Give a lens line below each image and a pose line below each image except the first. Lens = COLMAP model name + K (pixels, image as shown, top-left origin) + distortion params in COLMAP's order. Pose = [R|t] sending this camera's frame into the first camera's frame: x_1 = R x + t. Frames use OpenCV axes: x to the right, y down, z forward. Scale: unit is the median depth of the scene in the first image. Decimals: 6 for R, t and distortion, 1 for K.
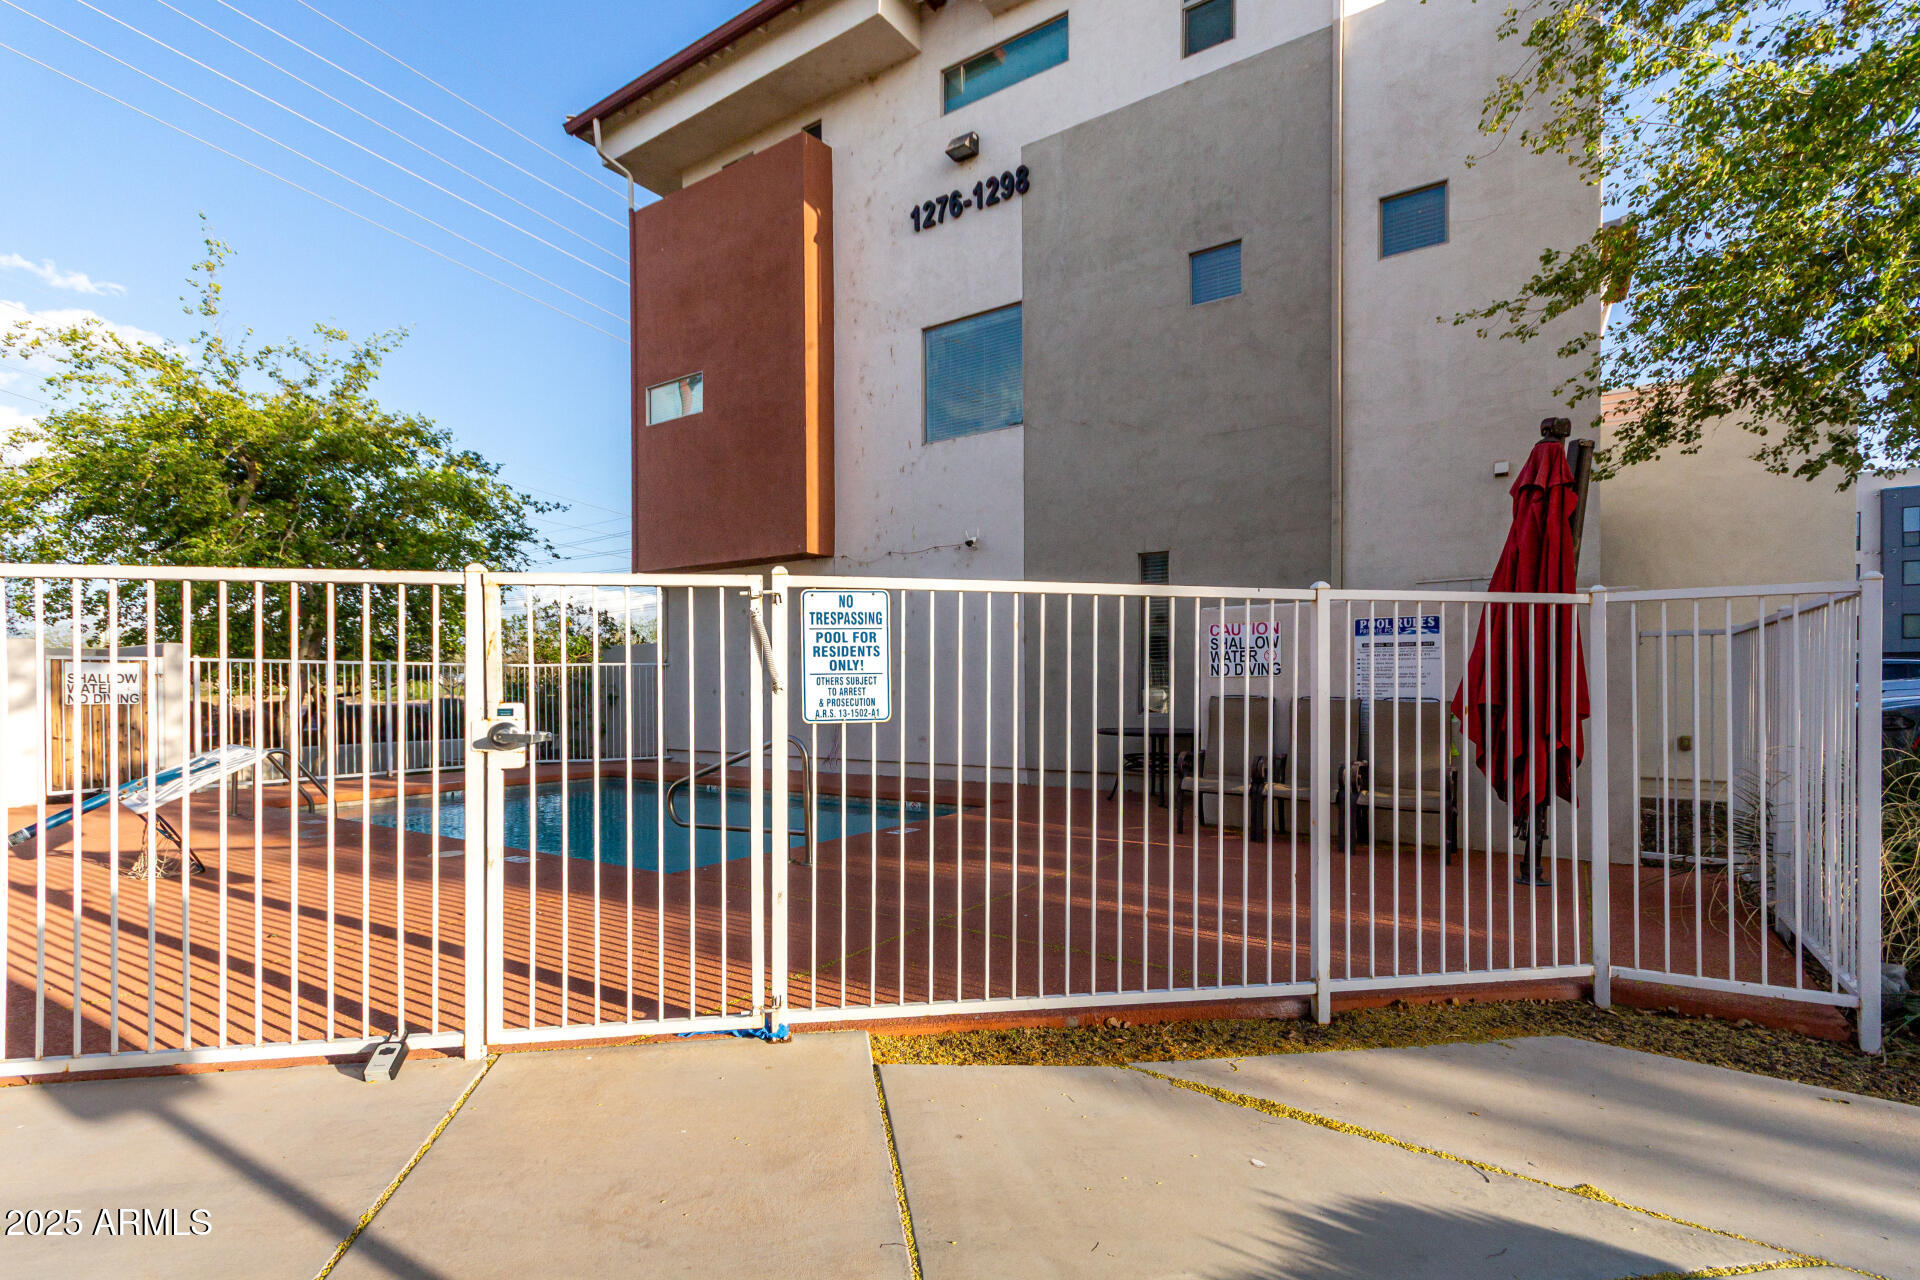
lens RADIAL K [[889.0, 0, 964.0], [0, 889.0, 656.5], [0, 0, 1]] dist [0.005096, 0.001178]
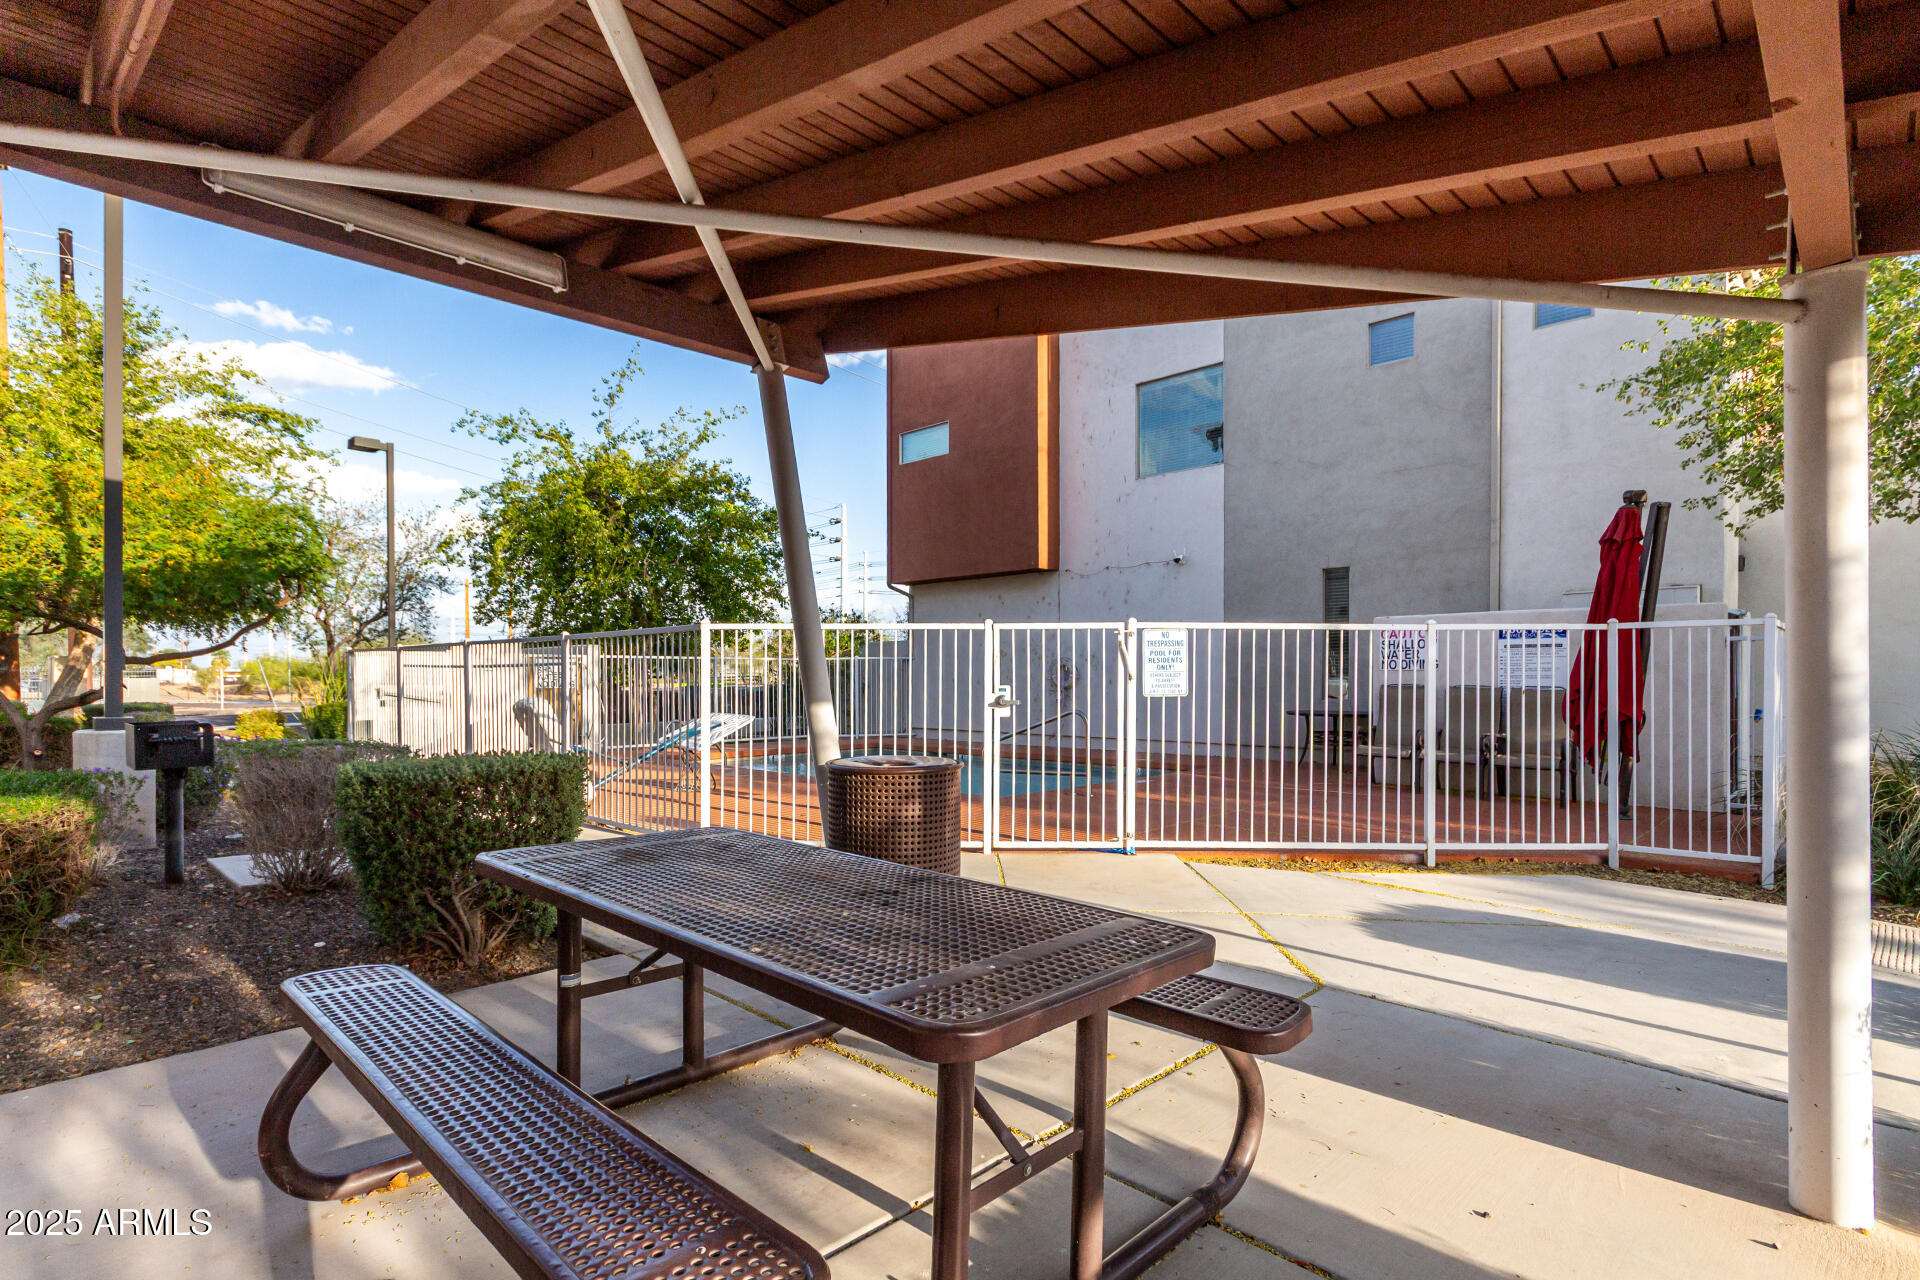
lens RADIAL K [[912.8, 0, 955.4], [0, 912.8, 667.5], [0, 0, 1]] dist [0.012905, 0.000669]
pose [[0.982126, -0.000706, -0.188222, -0.124707], [0.005229, 0.999709, 0.023534, -0.023916], [0.188151, -0.024097, 0.981844, -0.650621]]
